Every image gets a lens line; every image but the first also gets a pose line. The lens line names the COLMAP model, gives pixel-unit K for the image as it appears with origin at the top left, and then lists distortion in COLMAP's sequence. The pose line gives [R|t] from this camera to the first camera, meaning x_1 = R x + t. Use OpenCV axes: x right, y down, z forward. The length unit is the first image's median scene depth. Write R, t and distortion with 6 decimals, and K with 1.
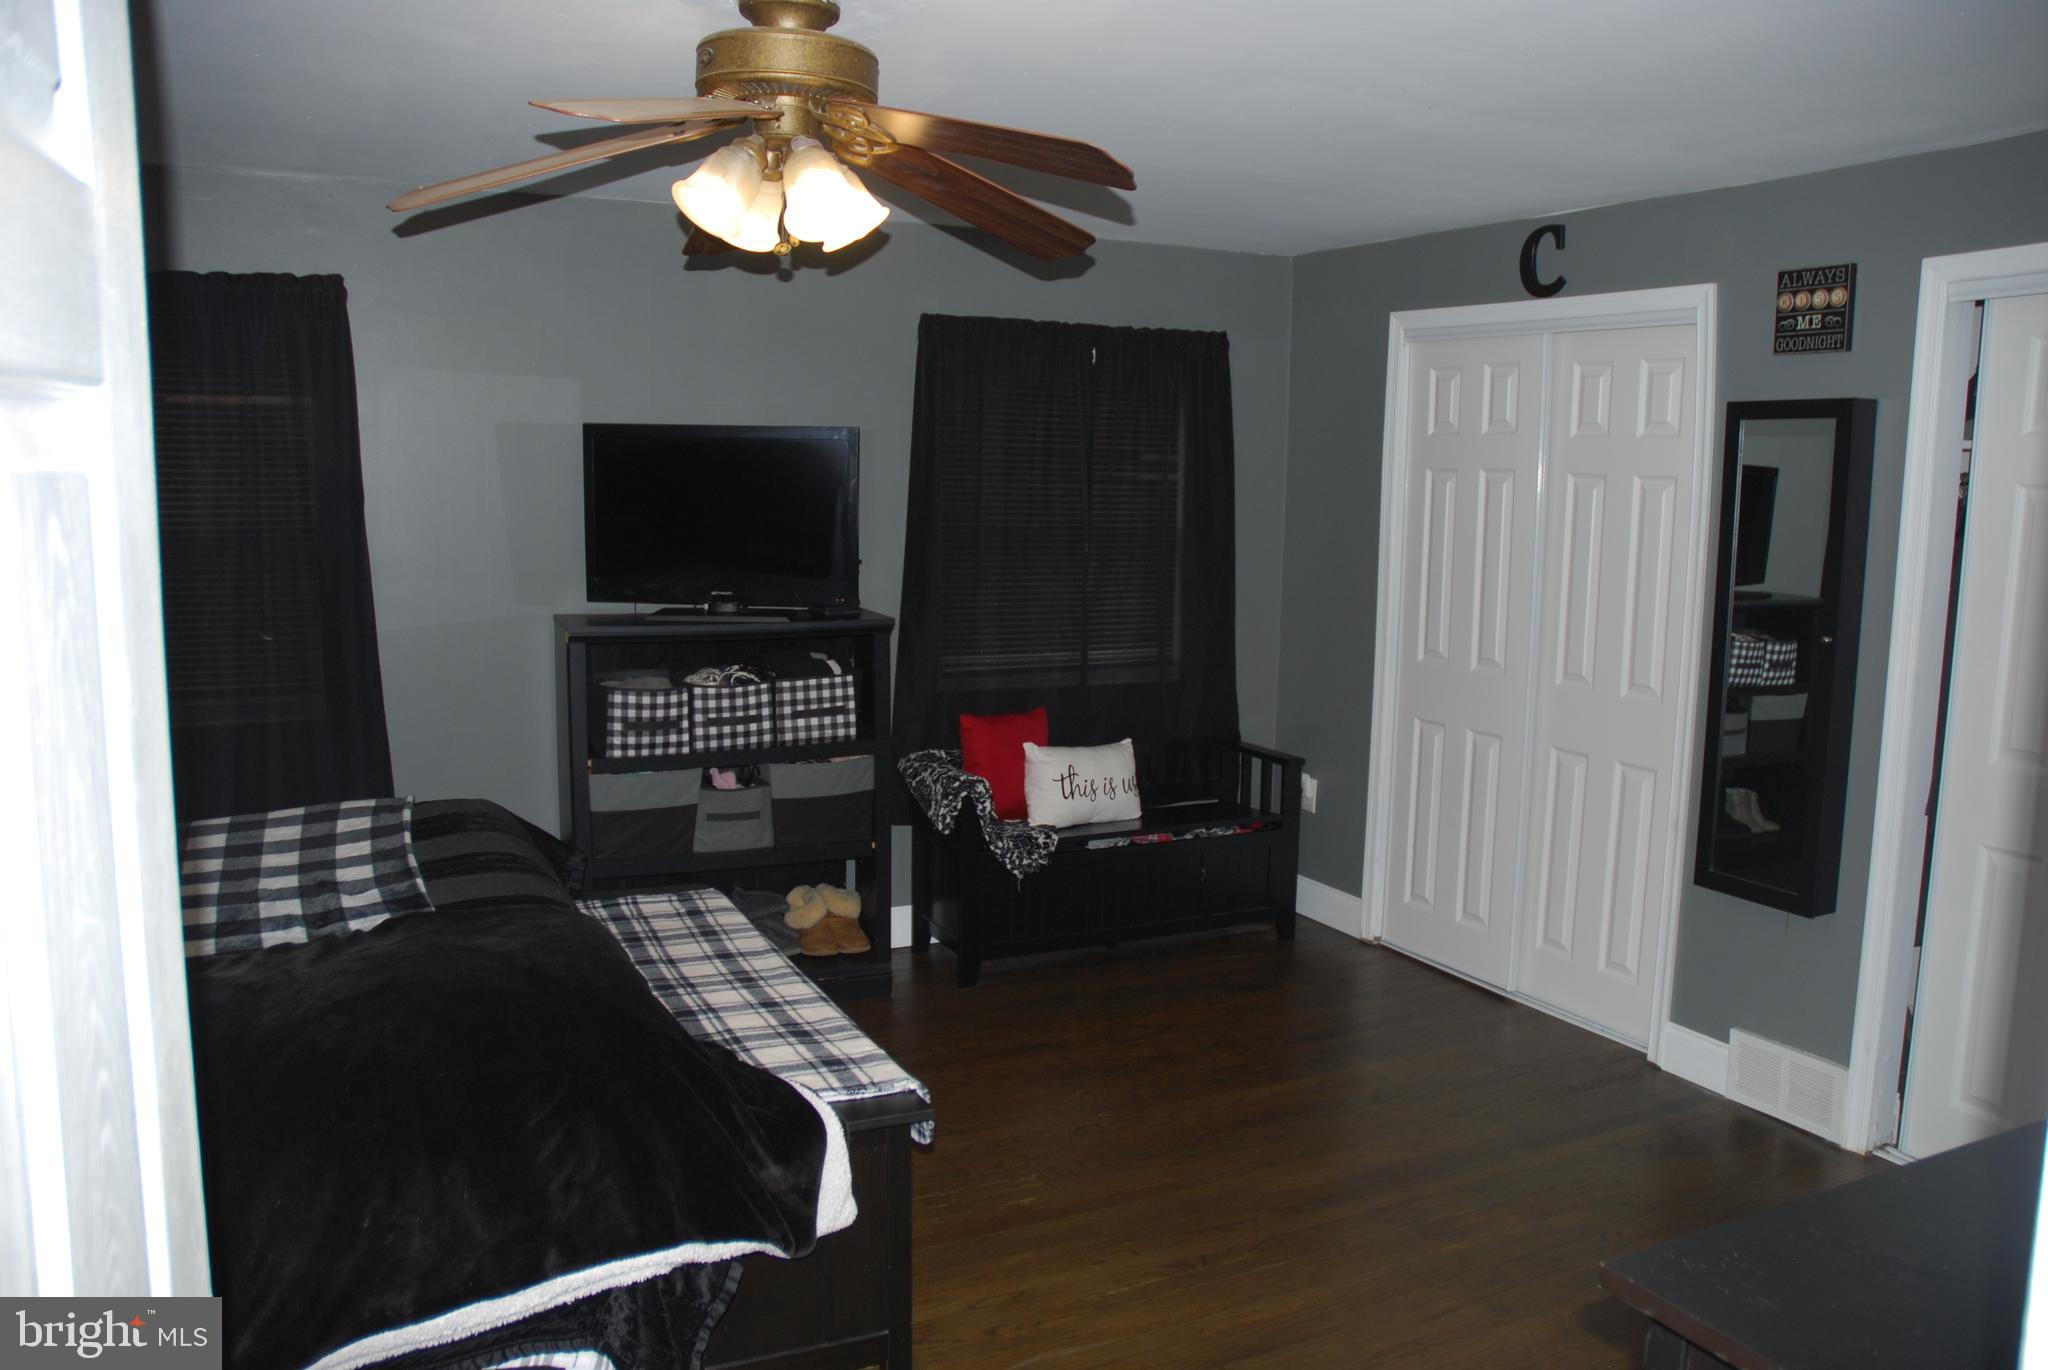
lens RADIAL K [[1599.1, 0, 1062.5], [0, 1599.1, 697.5], [0, 0, 1]] dist [-0.167372, 0.151325]
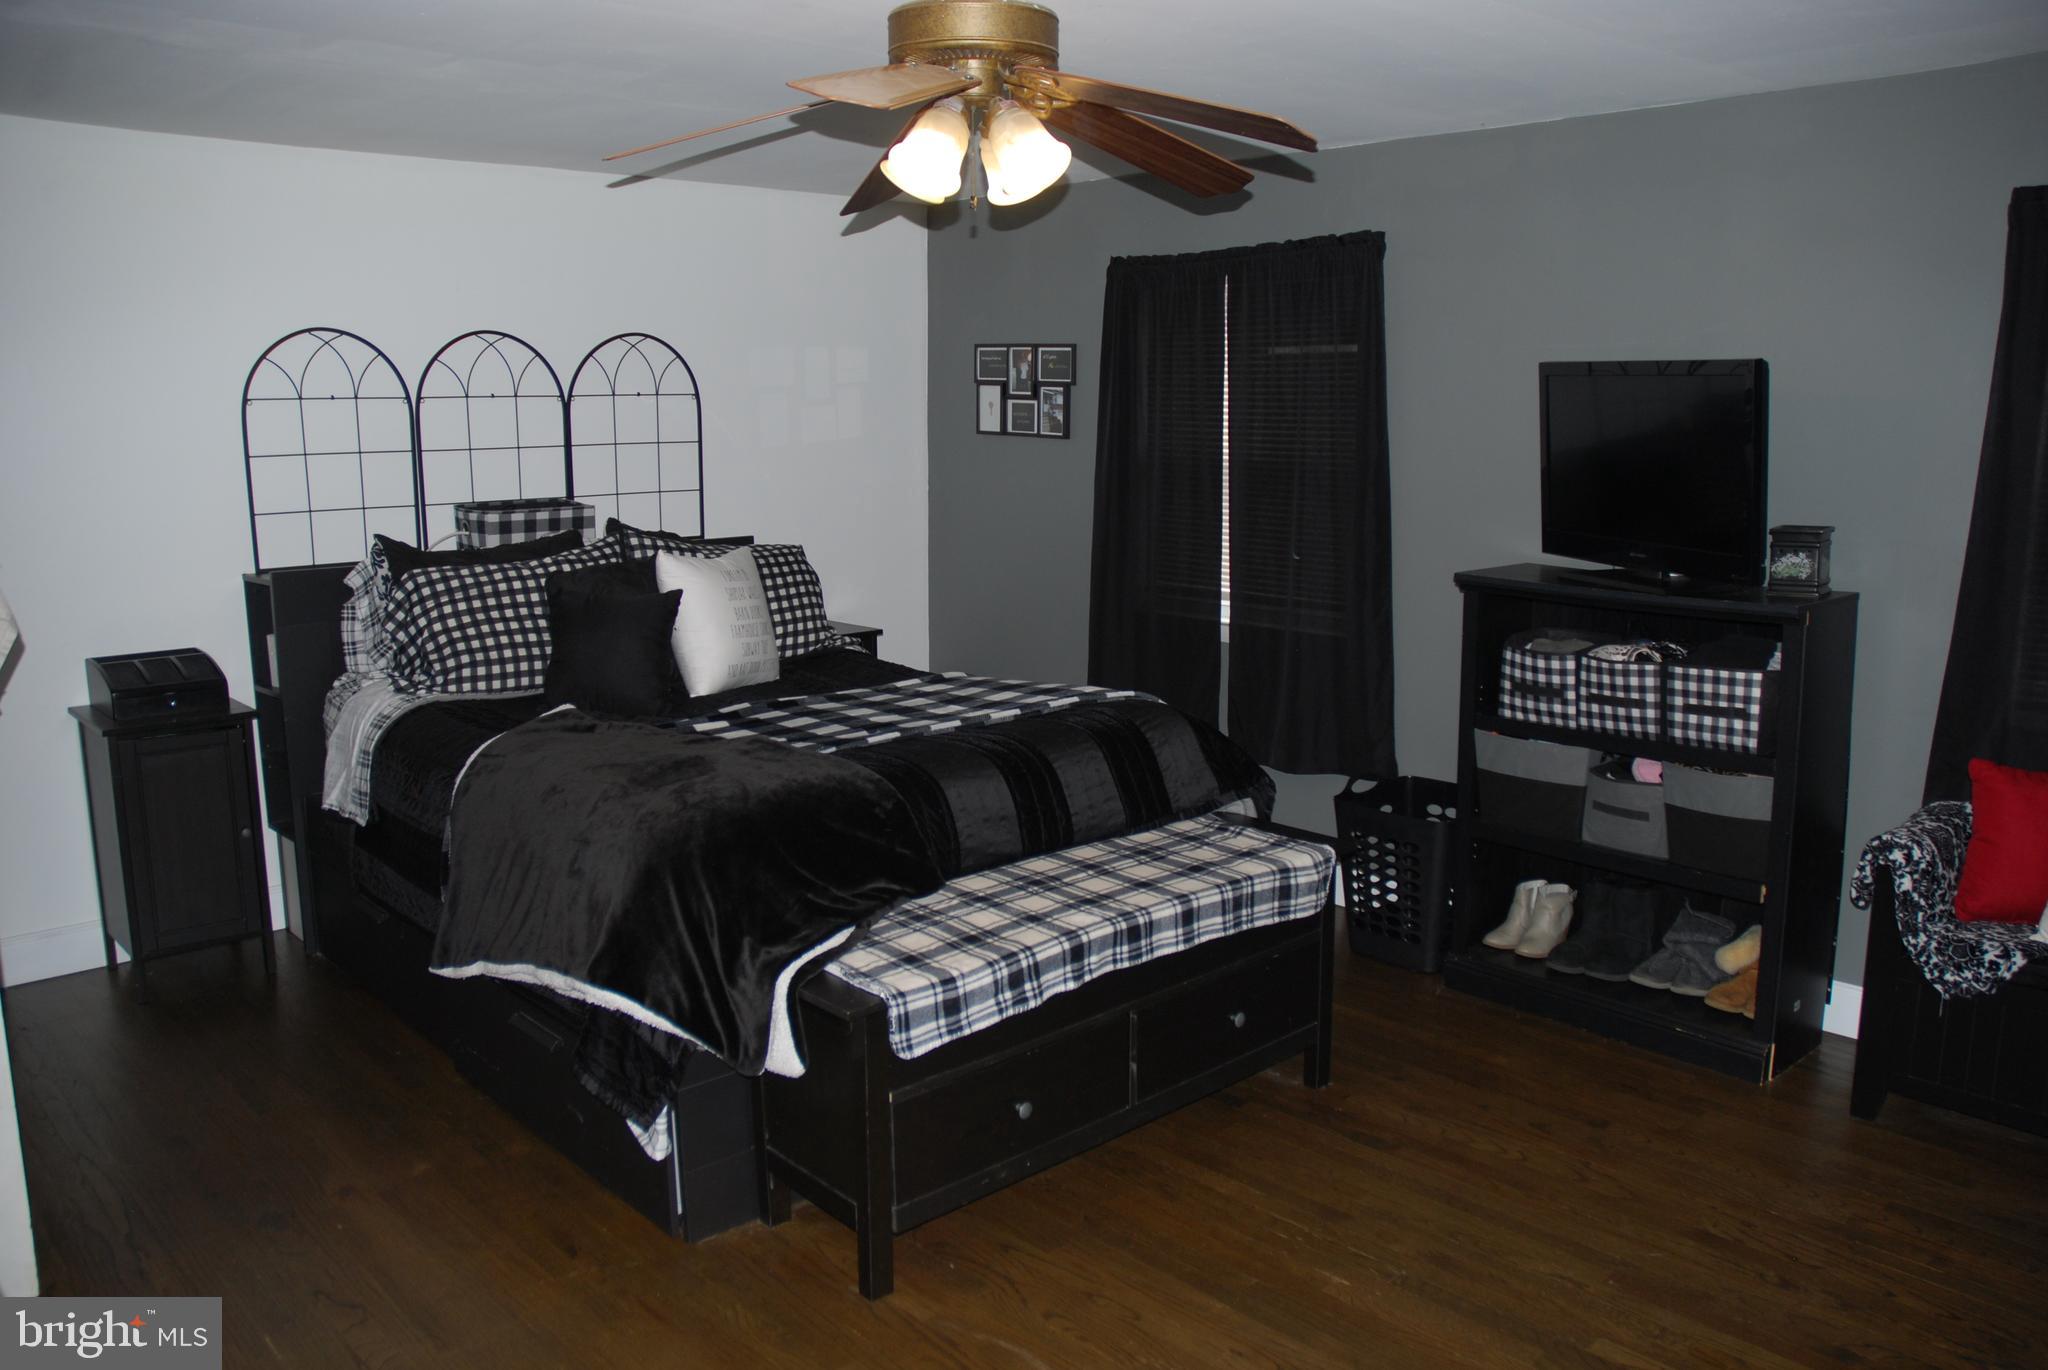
lens RADIAL K [[1624.6, 0, 1015.2], [0, 1624.6, 656.8], [0, 0, 1]] dist [-0.077544, -0.000536]
pose [[0.267220, 0.135477, -0.954065, 0.562442], [-0.123418, 0.986726, 0.105548, -0.064053], [0.955700, 0.089544, 0.280393, 0.448724]]
